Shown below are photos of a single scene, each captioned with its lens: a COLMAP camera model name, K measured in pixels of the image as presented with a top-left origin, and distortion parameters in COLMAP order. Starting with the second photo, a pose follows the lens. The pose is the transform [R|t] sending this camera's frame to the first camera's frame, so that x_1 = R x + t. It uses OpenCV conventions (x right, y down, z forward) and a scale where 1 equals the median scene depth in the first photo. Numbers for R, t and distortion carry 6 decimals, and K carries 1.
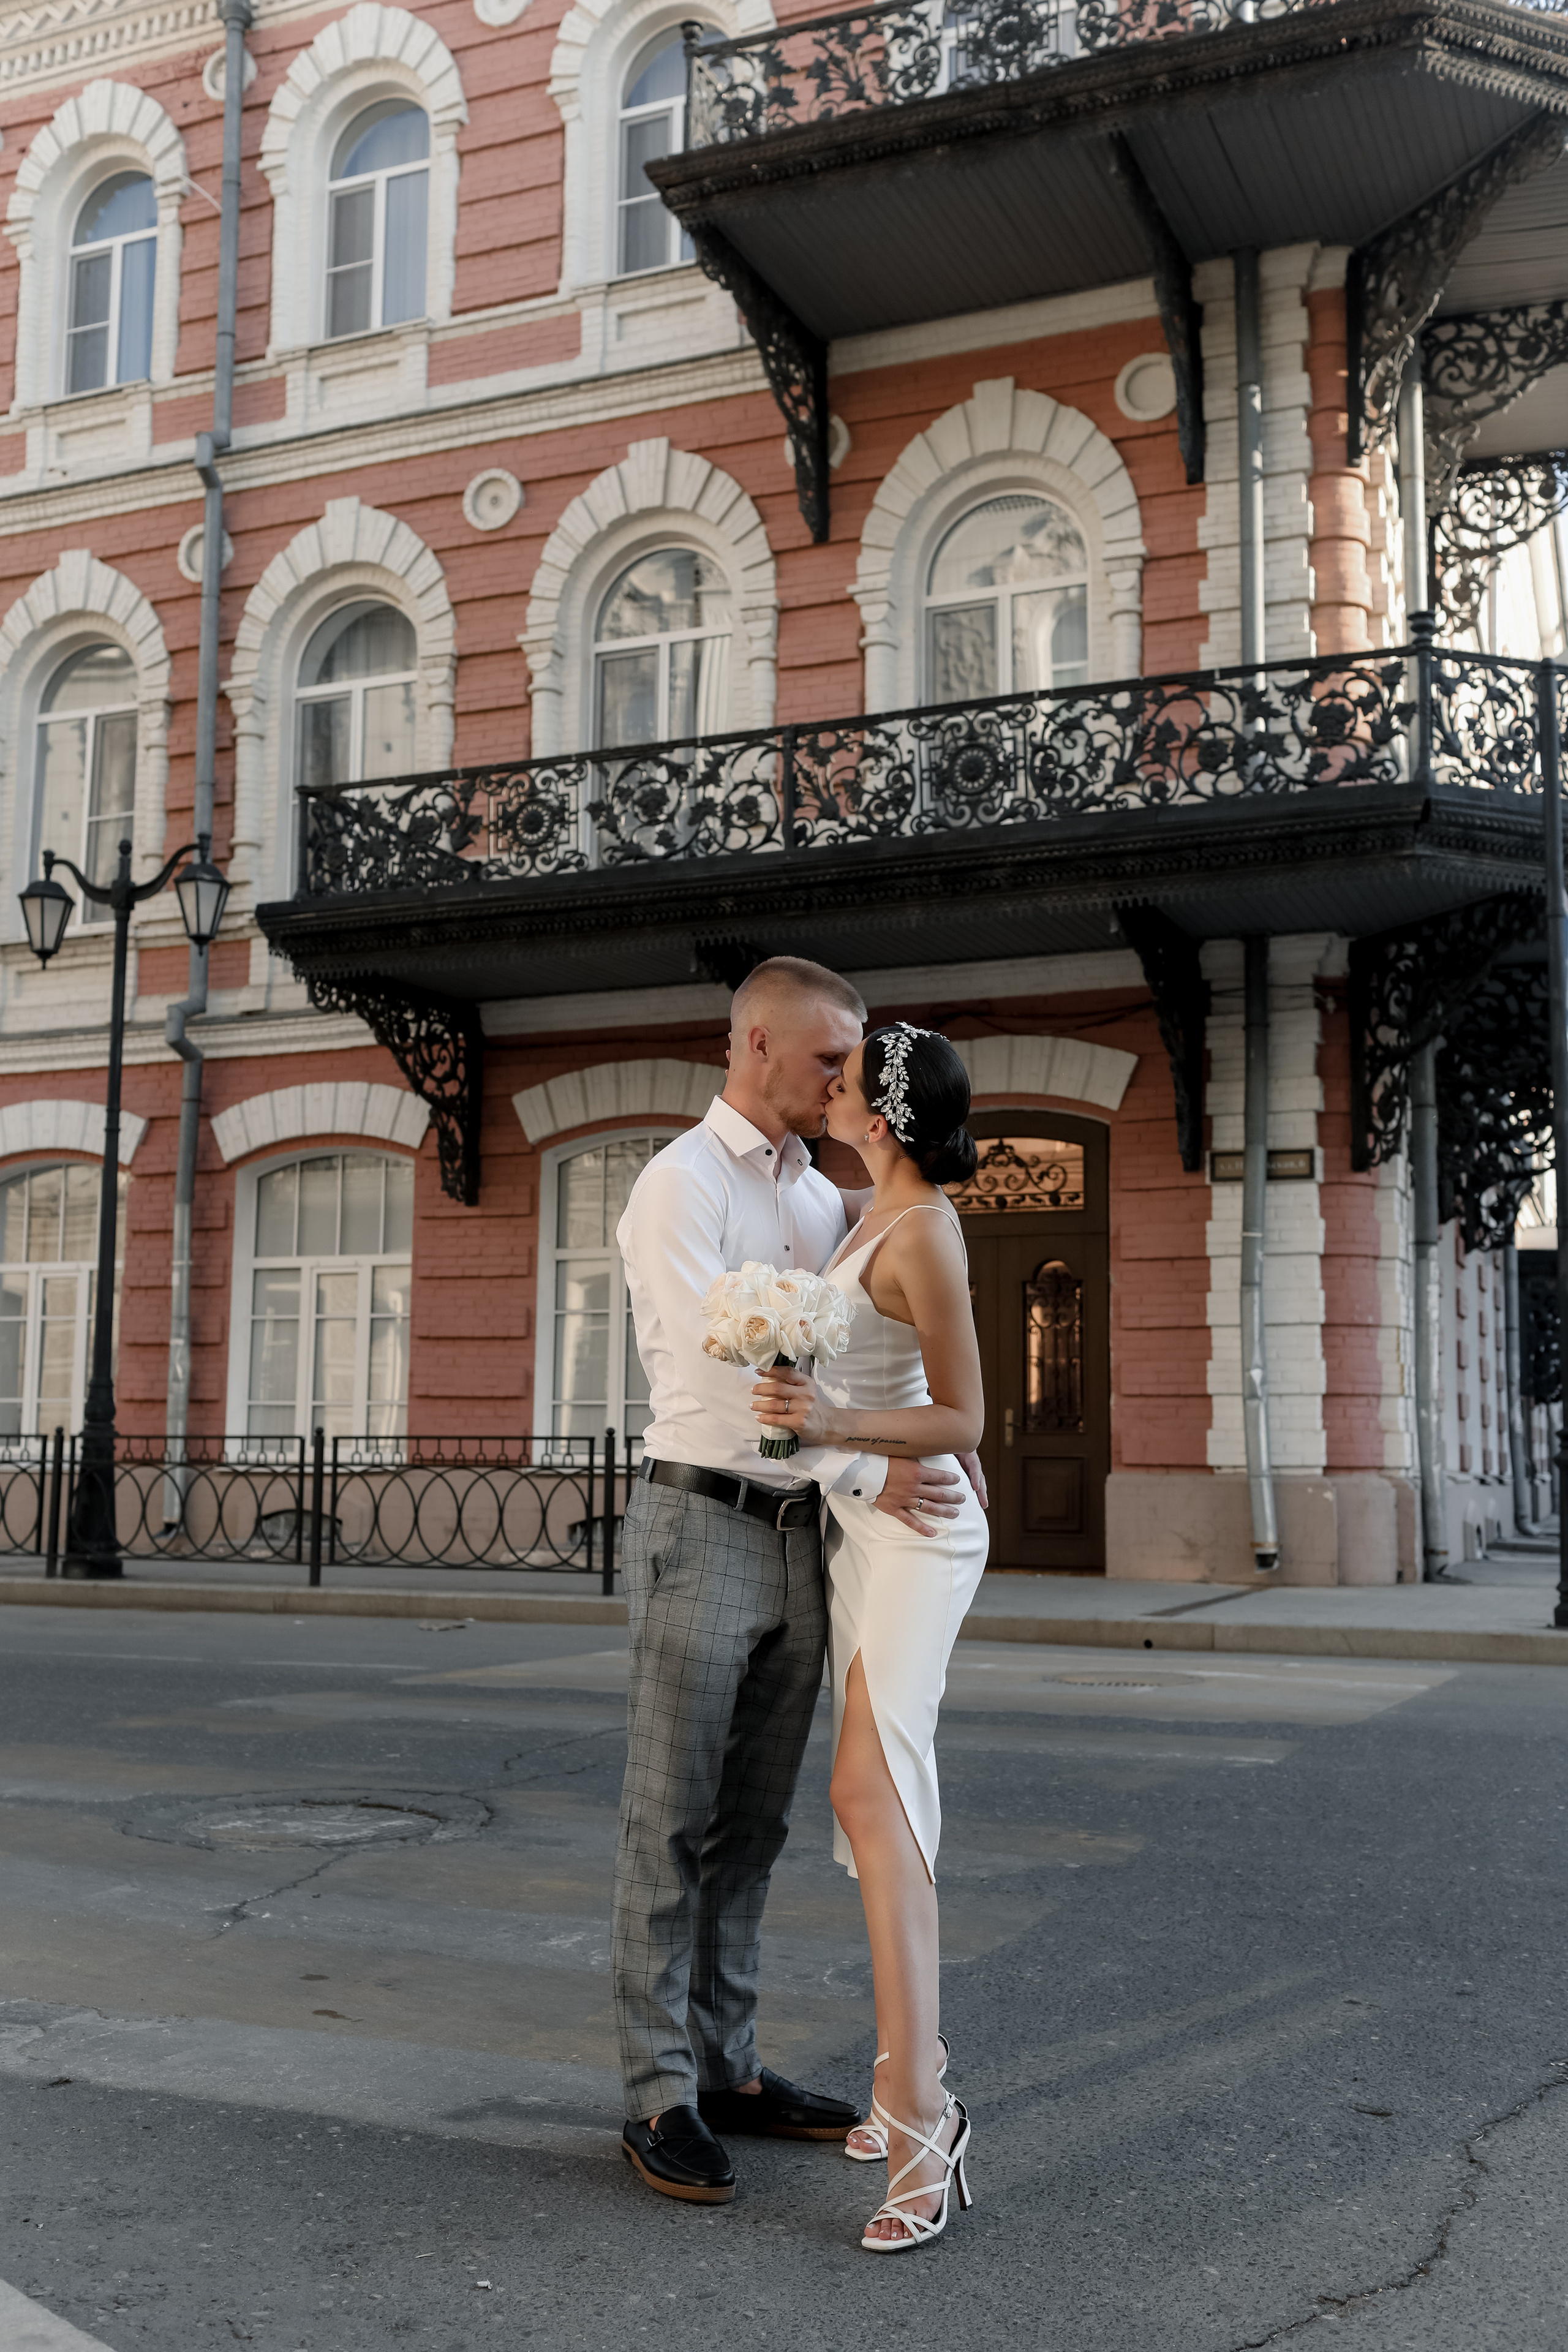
lens RADIAL K [[2360.9, 0, 784.0], [0, 2360.9, 1176.0], [0, 0, 1]] dist [-0.003126, -0.003719]
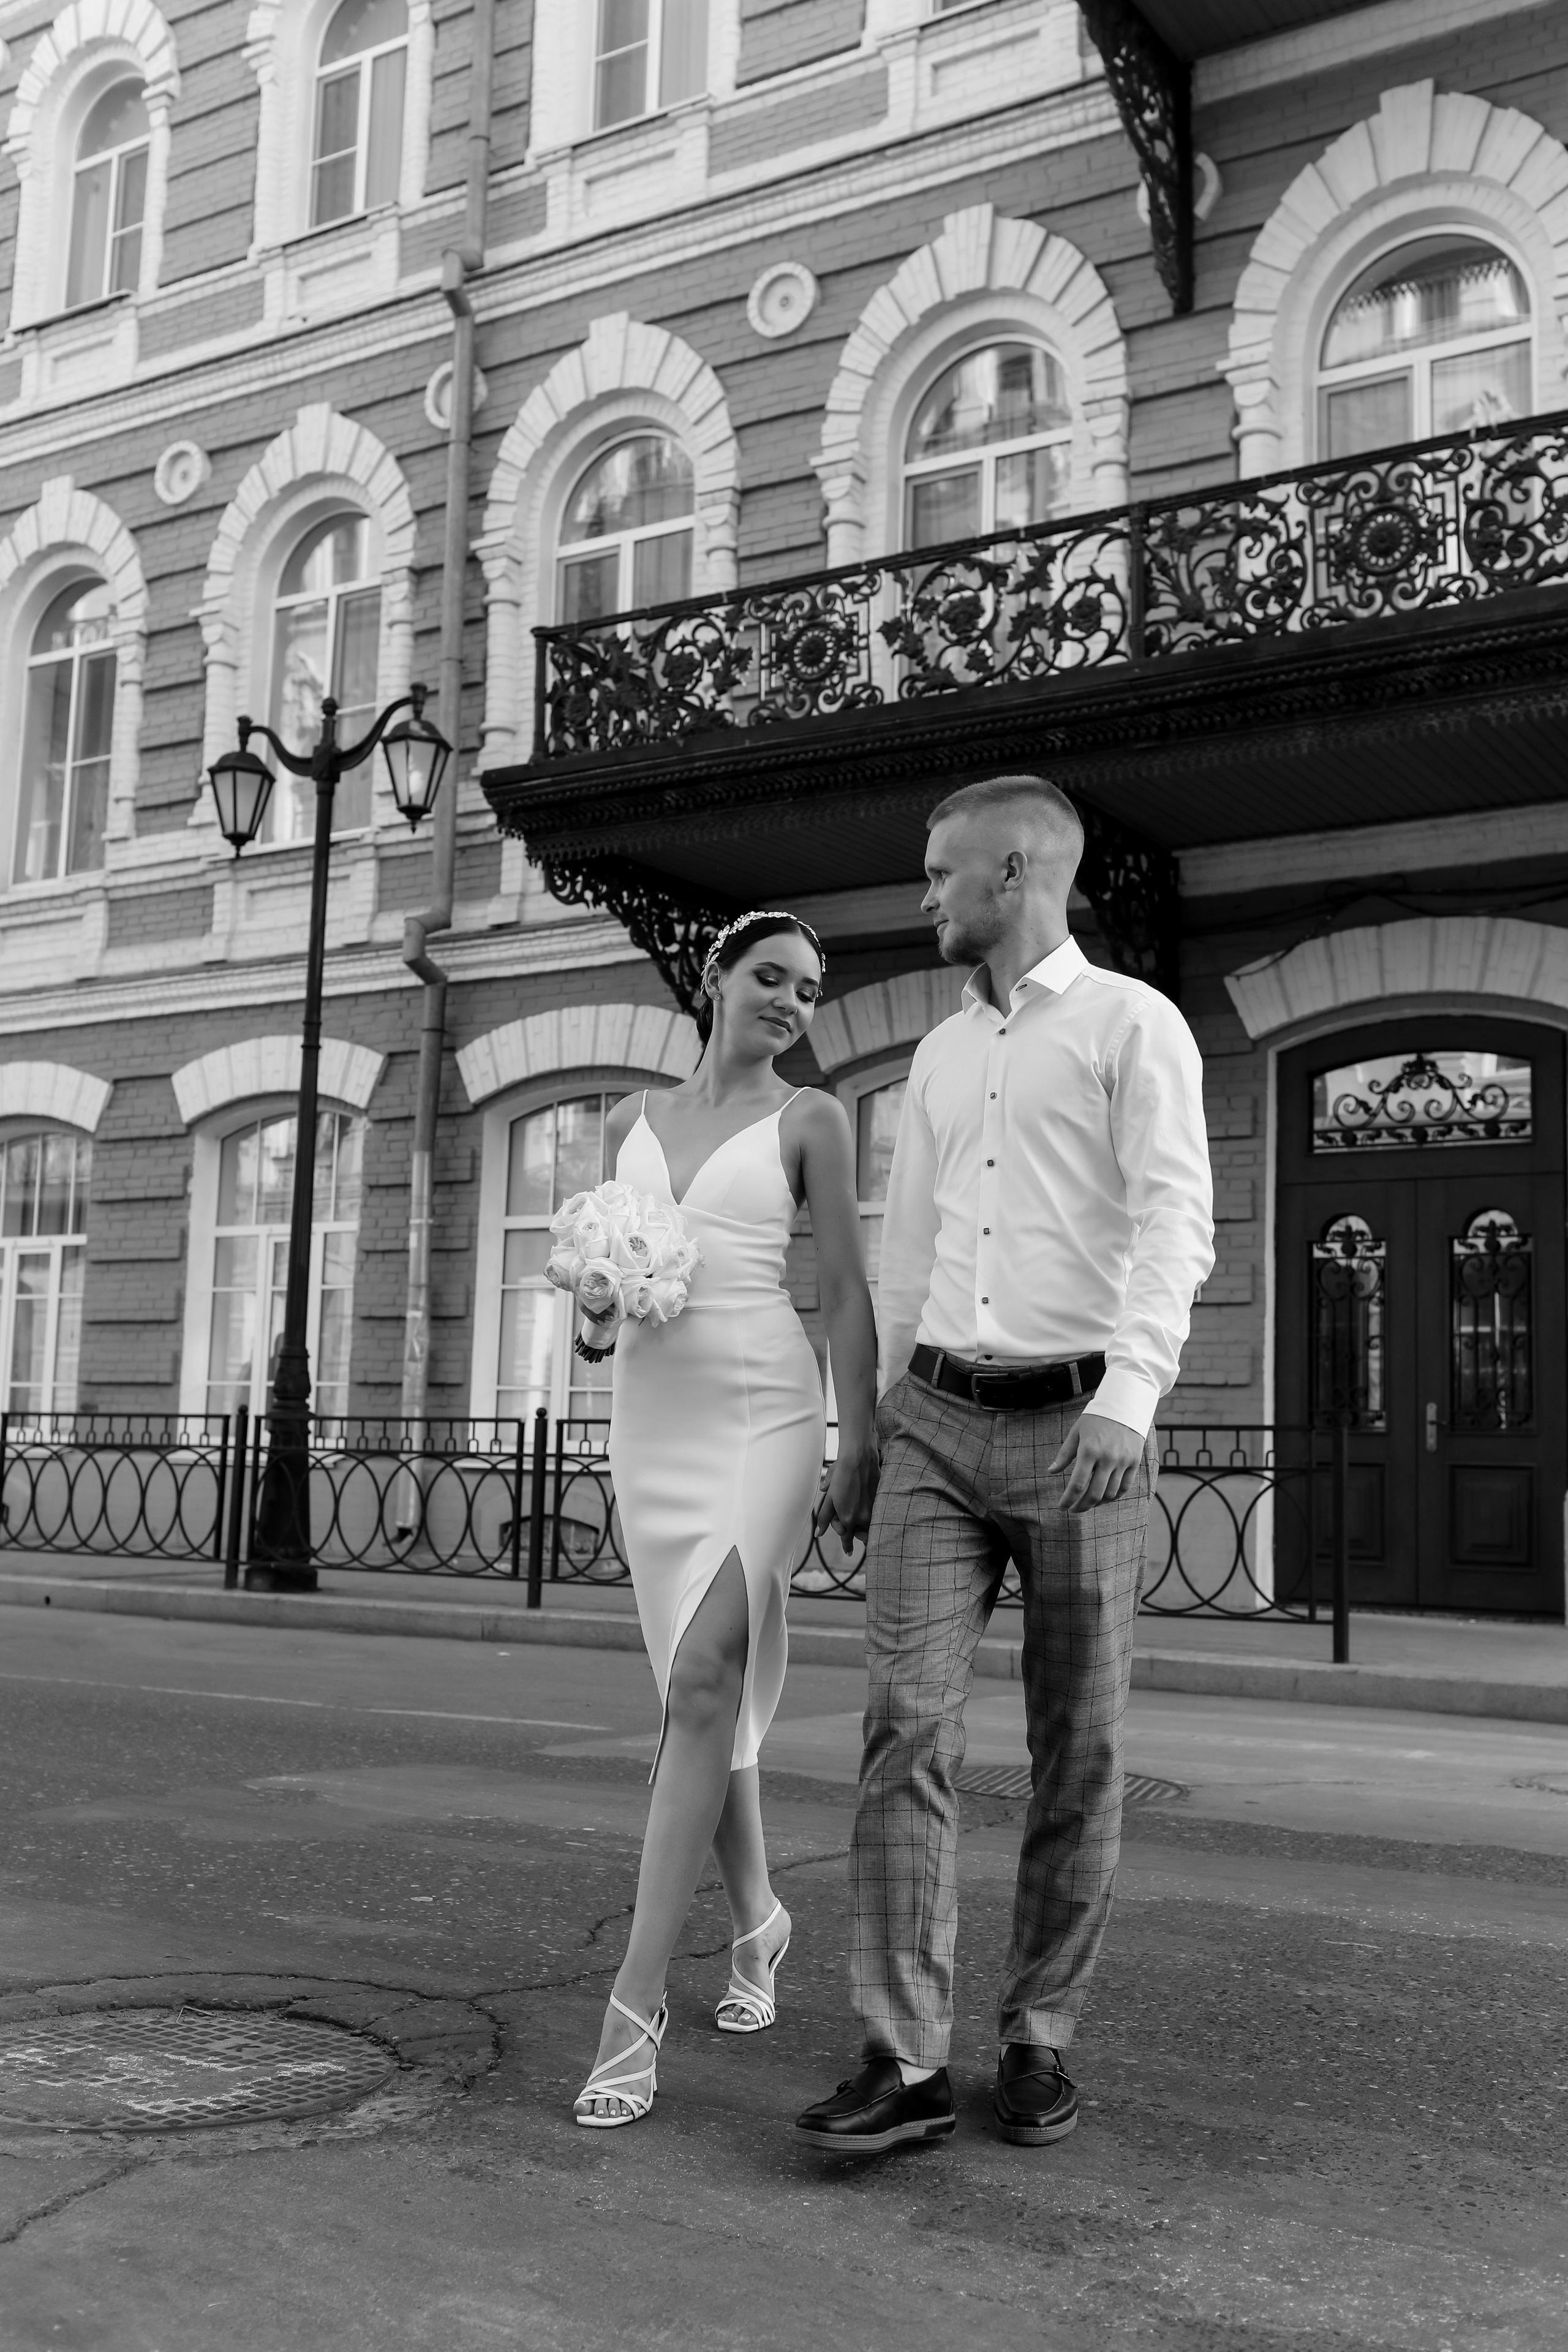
lens RADIAL K [[2360.9, 0, 784.0], [0, 2360.9, 1176.0], [0, 0, 1]] dist [-0.003126, -0.003719]
pose [[0.987409, -0.000645, -0.158185, 0.008196], [-0.001274, 0.999927, -0.012030, 0.031933], [0.158181, 0.012081, 0.987336, 0.192229]]
